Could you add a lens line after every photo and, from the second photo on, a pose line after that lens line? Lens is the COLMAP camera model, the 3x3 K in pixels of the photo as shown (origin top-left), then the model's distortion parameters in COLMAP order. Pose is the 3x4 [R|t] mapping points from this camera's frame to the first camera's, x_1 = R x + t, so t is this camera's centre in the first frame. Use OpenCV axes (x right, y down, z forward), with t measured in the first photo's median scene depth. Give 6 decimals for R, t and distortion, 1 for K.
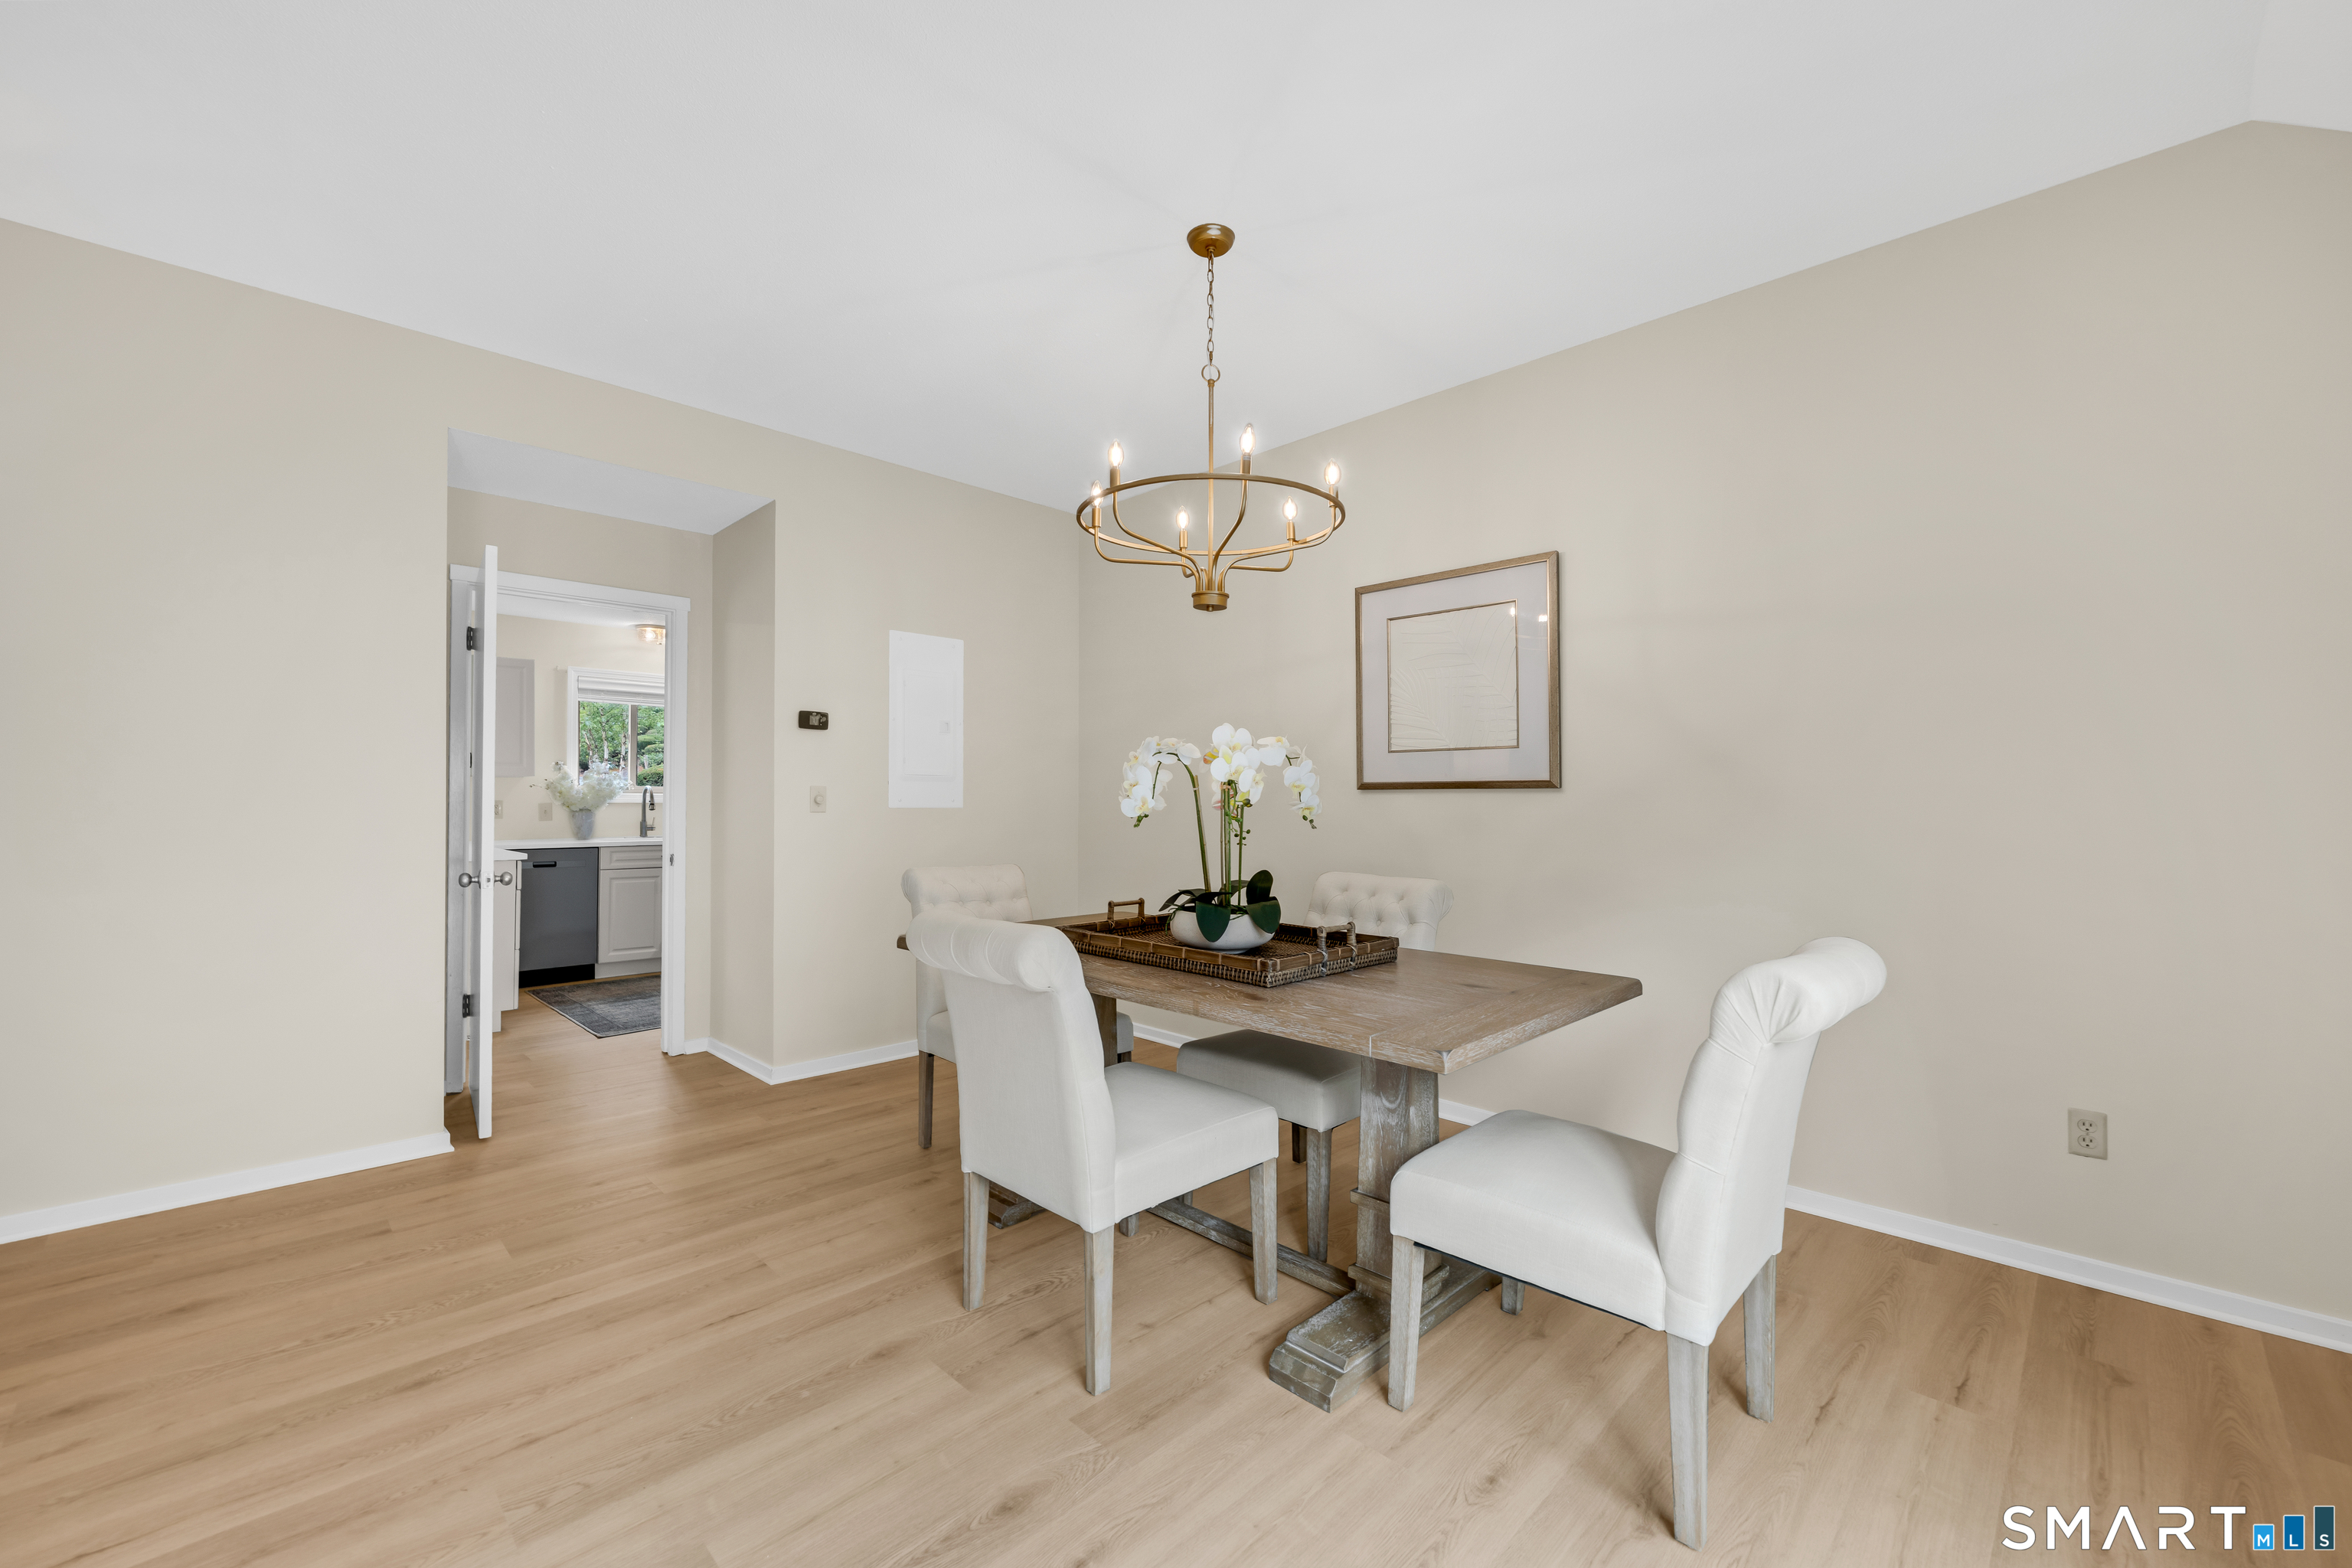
lens RADIAL K [[941.8, 0, 1154.7], [0, 941.8, 801.2], [0, 0, 1]] dist [0.004031, 0.000235]
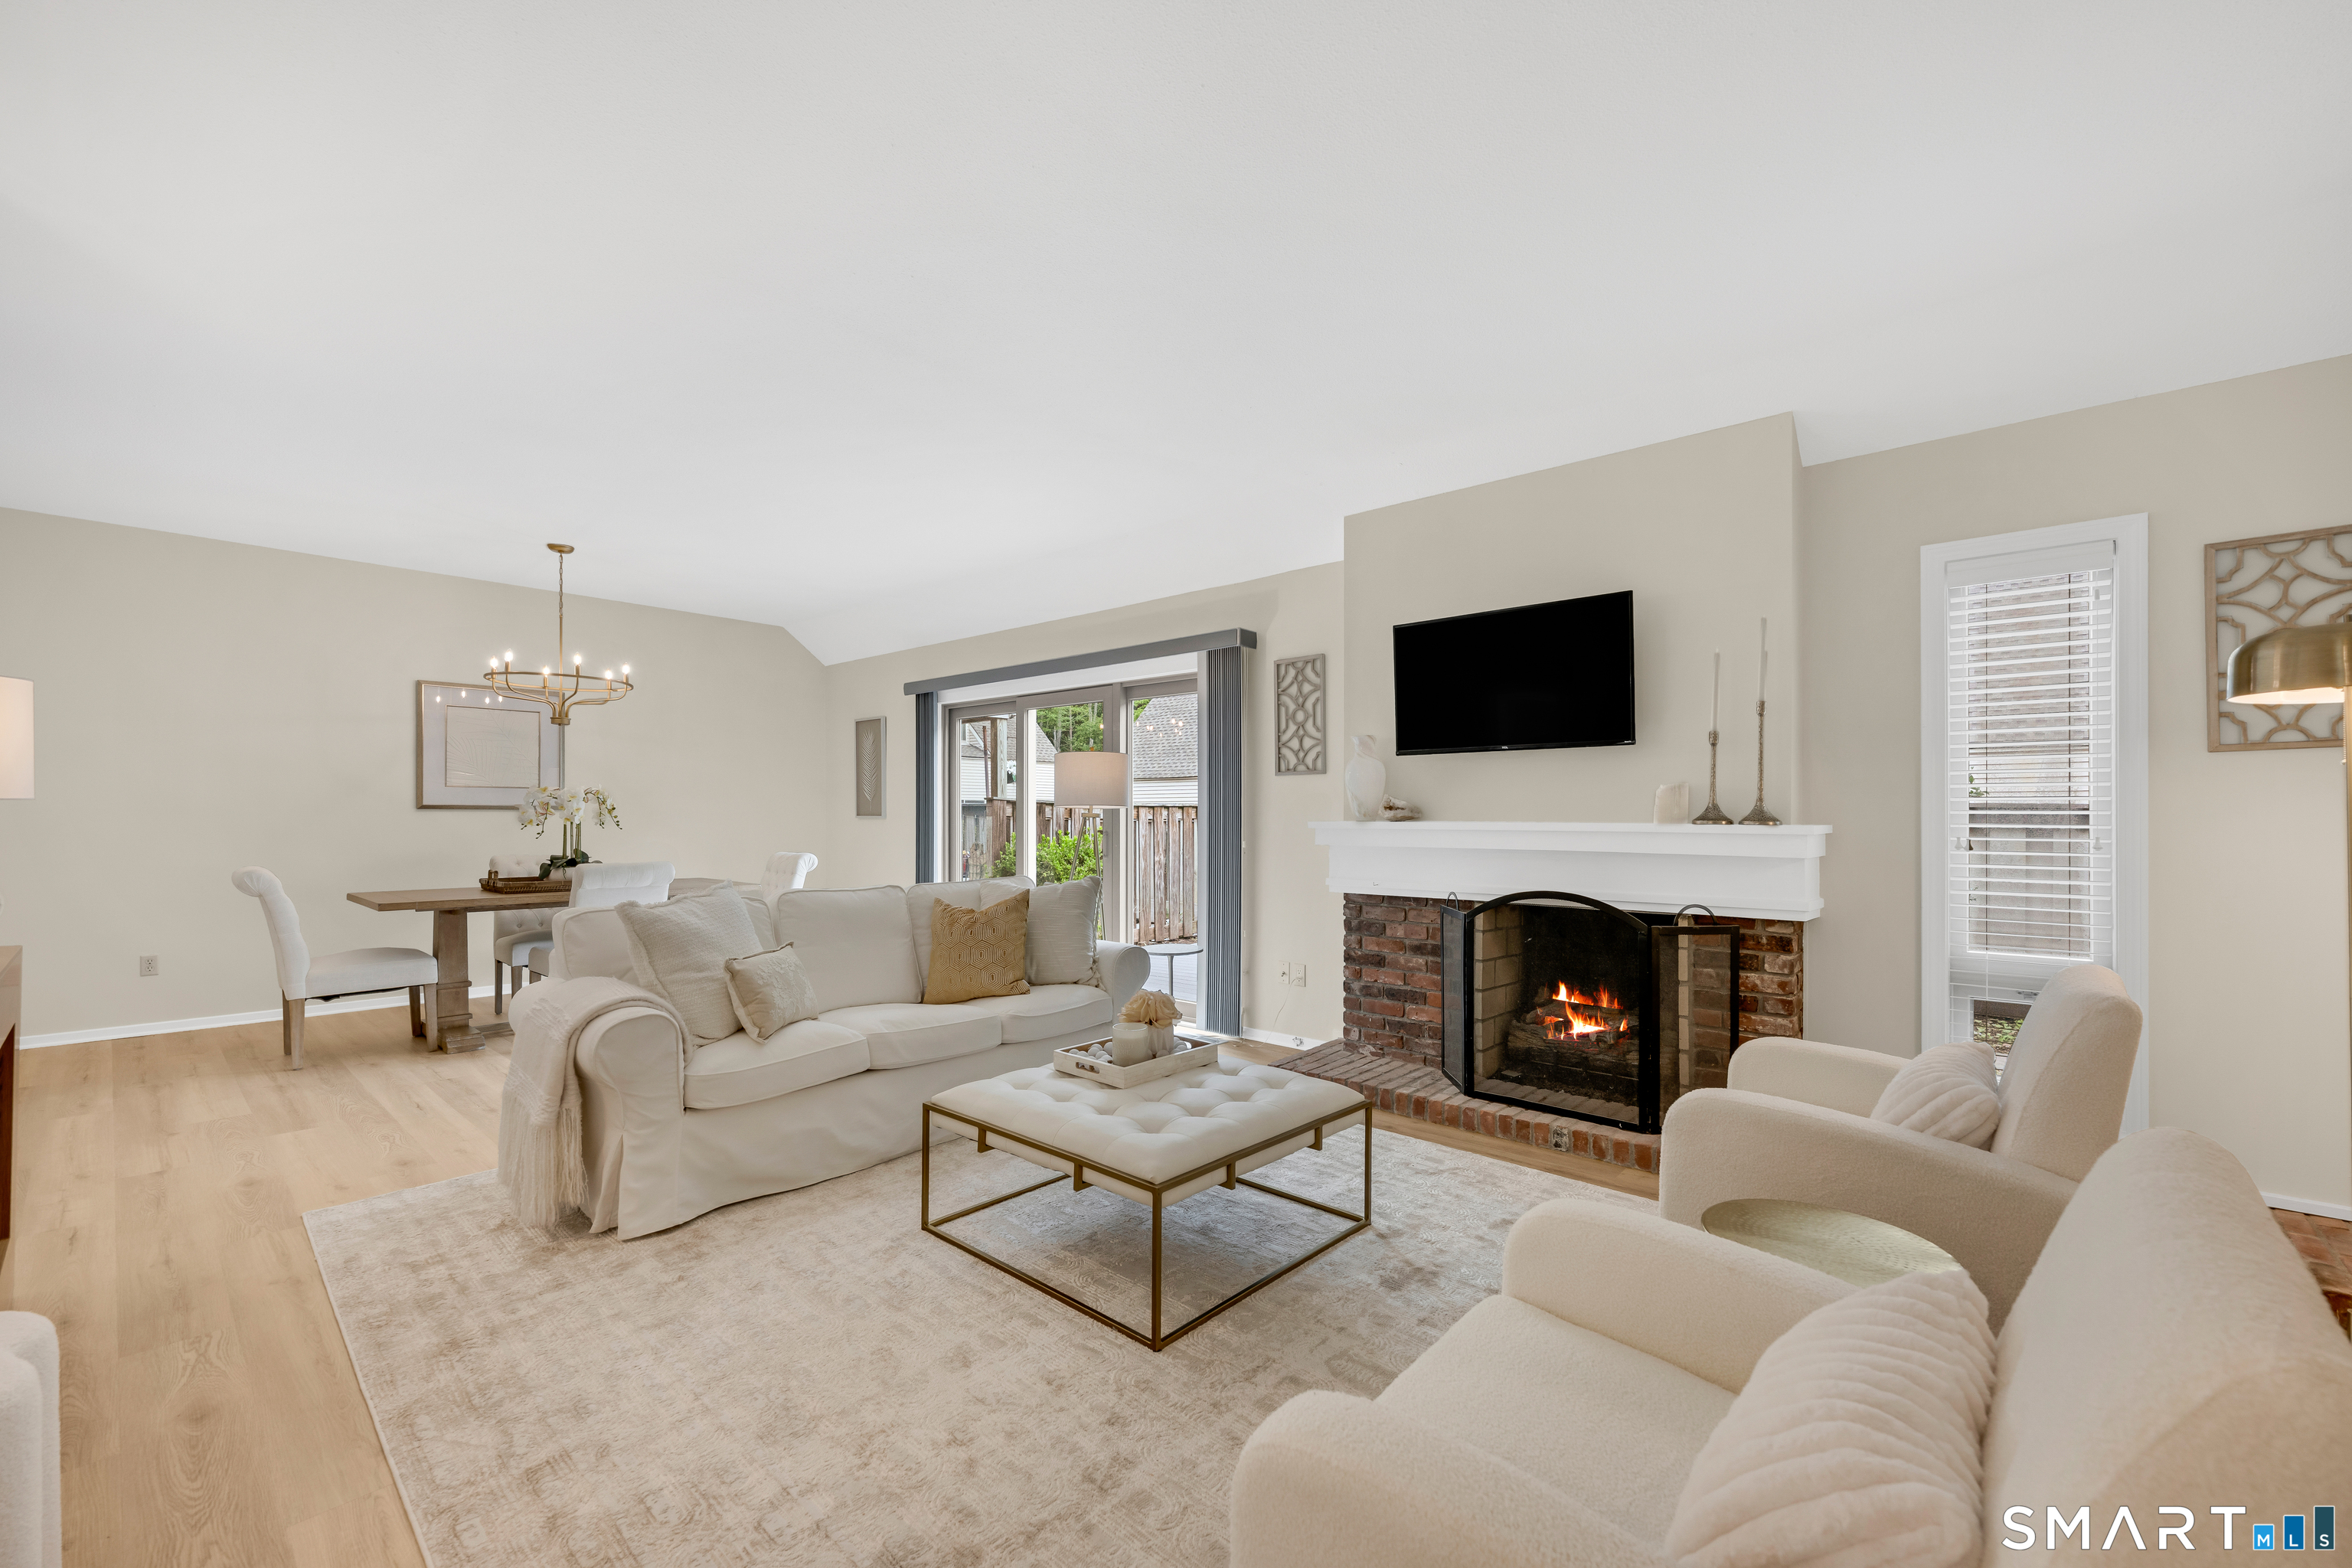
lens RADIAL K [[941.8, 0, 1174.0], [0, 941.8, 812.9], [0, 0, 1]] dist [0.004031, 0.000235]
pose [[-0.089824, -0.001197, 0.995957, -2.510551], [-0.009077, 0.999959, 0.000384, -0.030313], [-0.995916, -0.009006, -0.089831, -0.234688]]
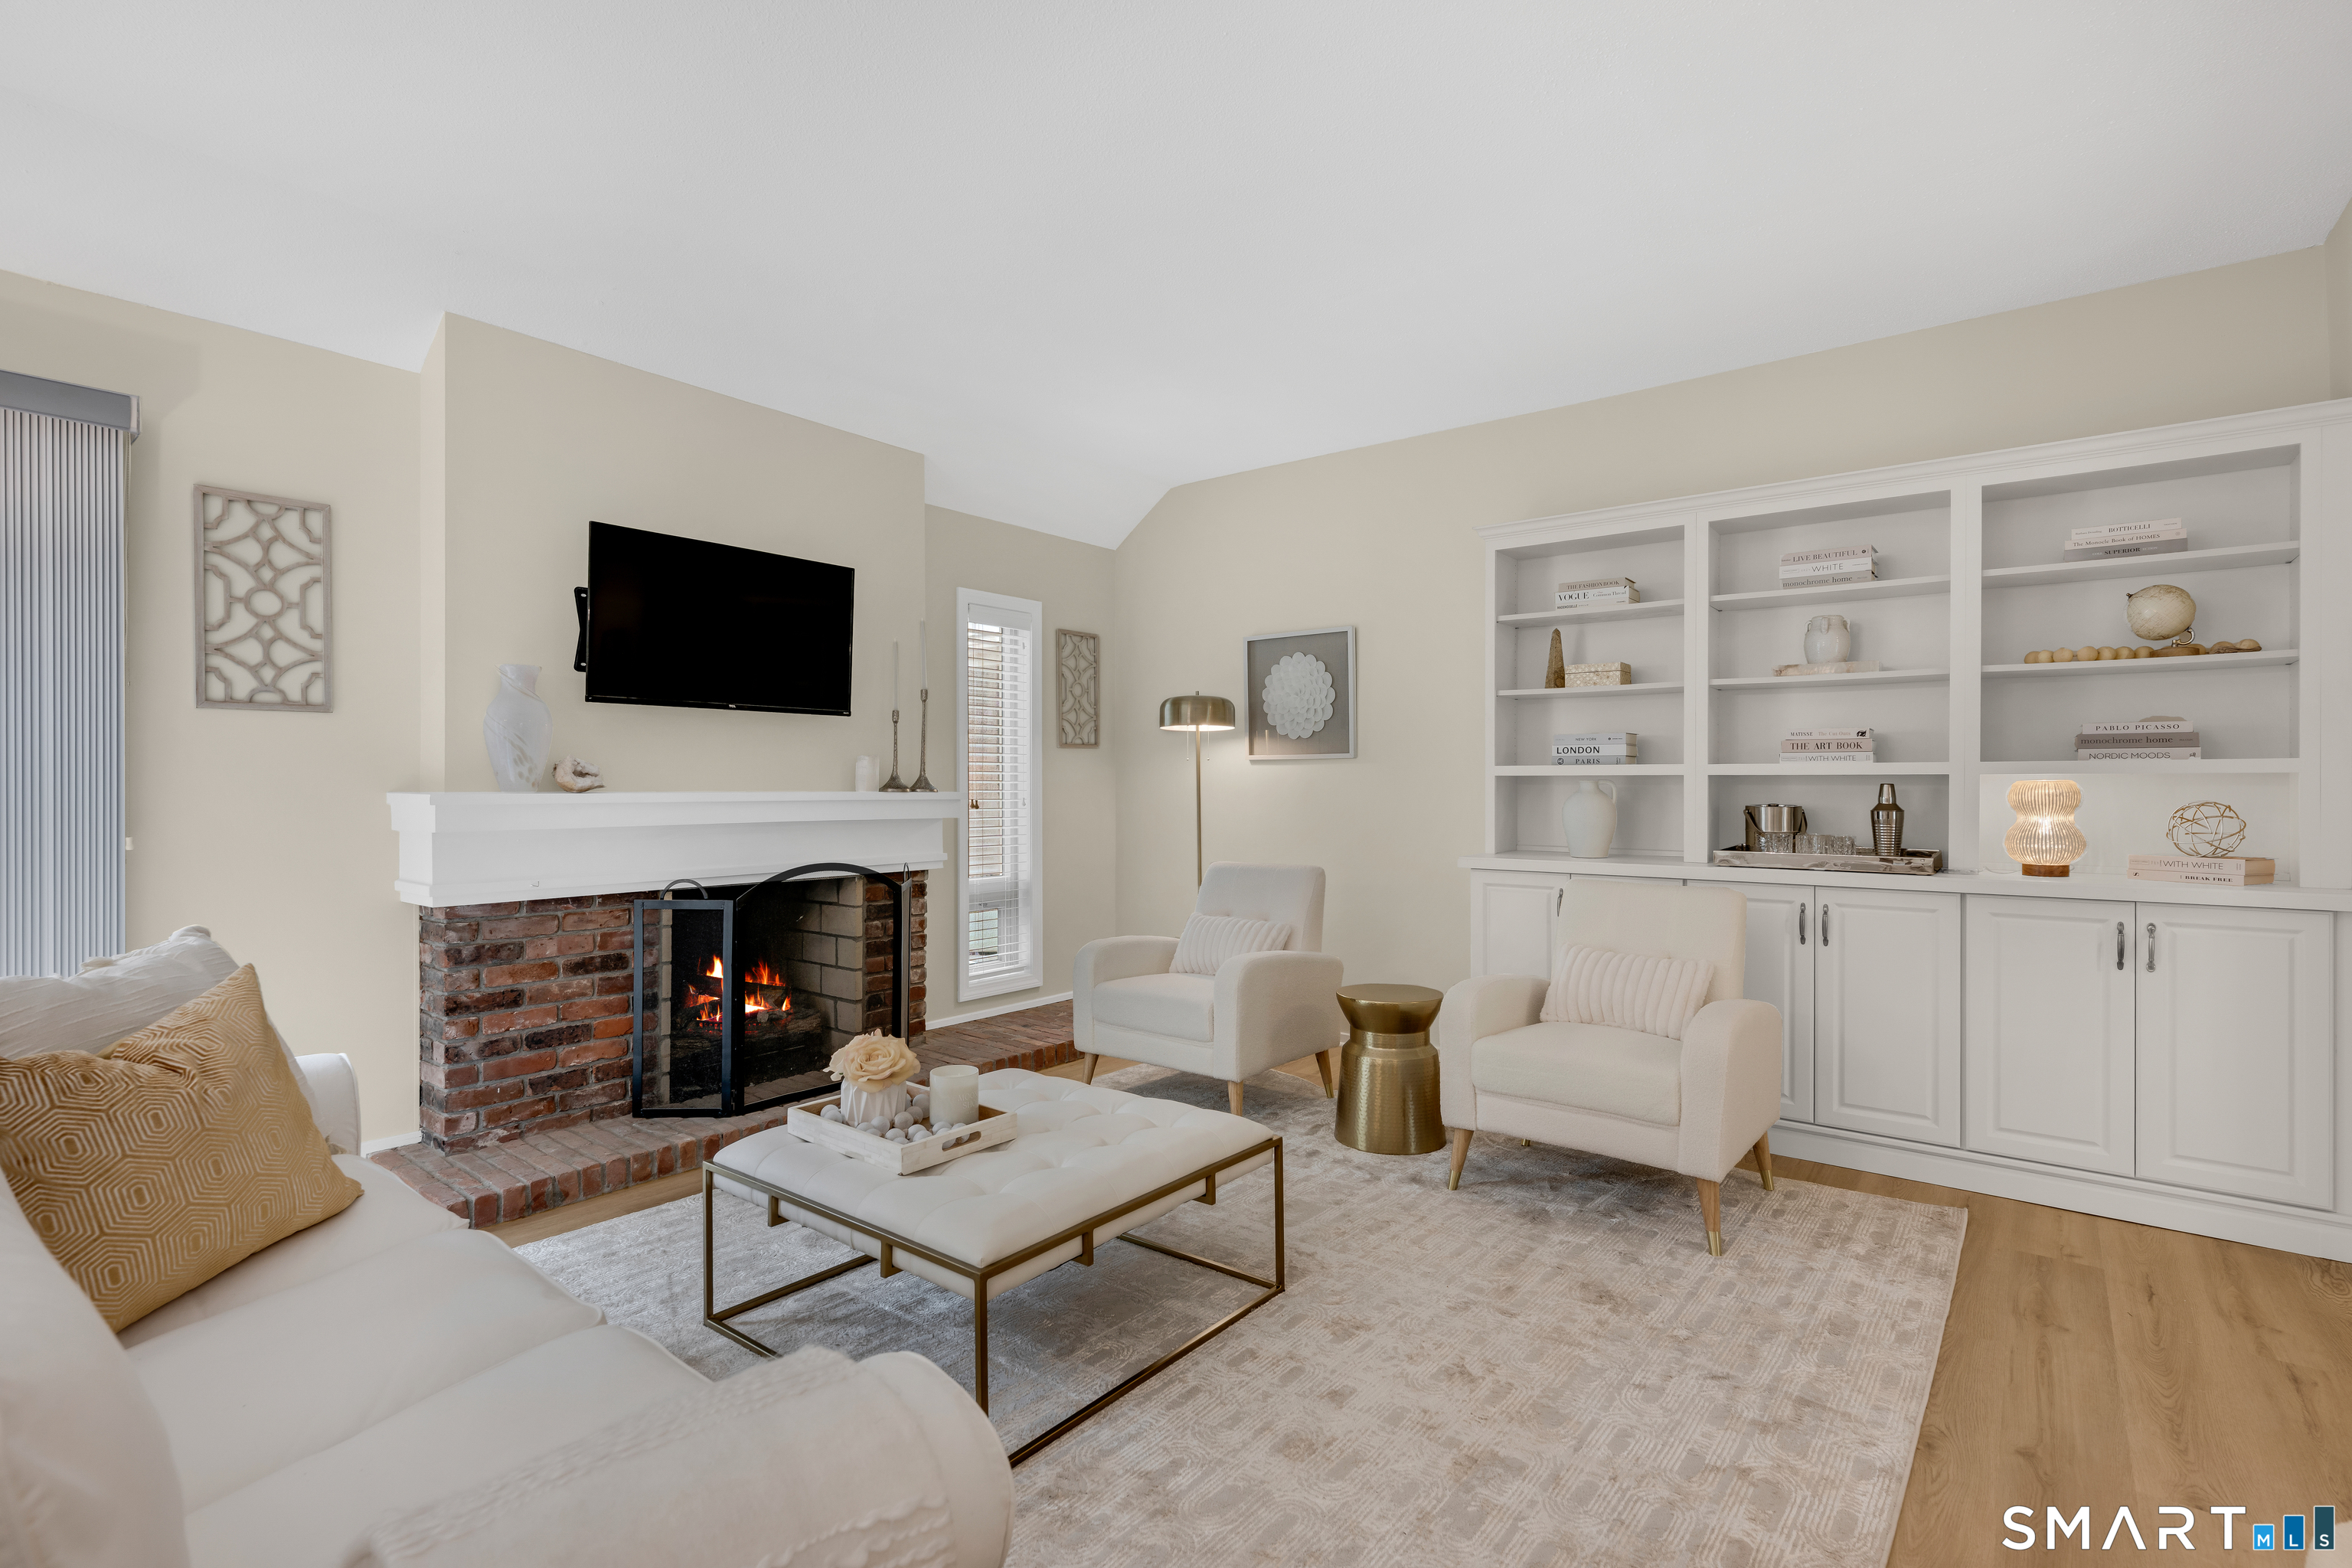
lens RADIAL K [[1091.8, 0, 1167.3], [0, 1091.8, 785.8], [0, 0, 1]] dist [-0.001063, 0.001051]
pose [[-0.990186, -0.004593, -0.139683, -1.289492], [-0.003697, 0.999971, -0.006677, -0.018983], [0.139710, -0.006095, -0.990174, 0.822308]]
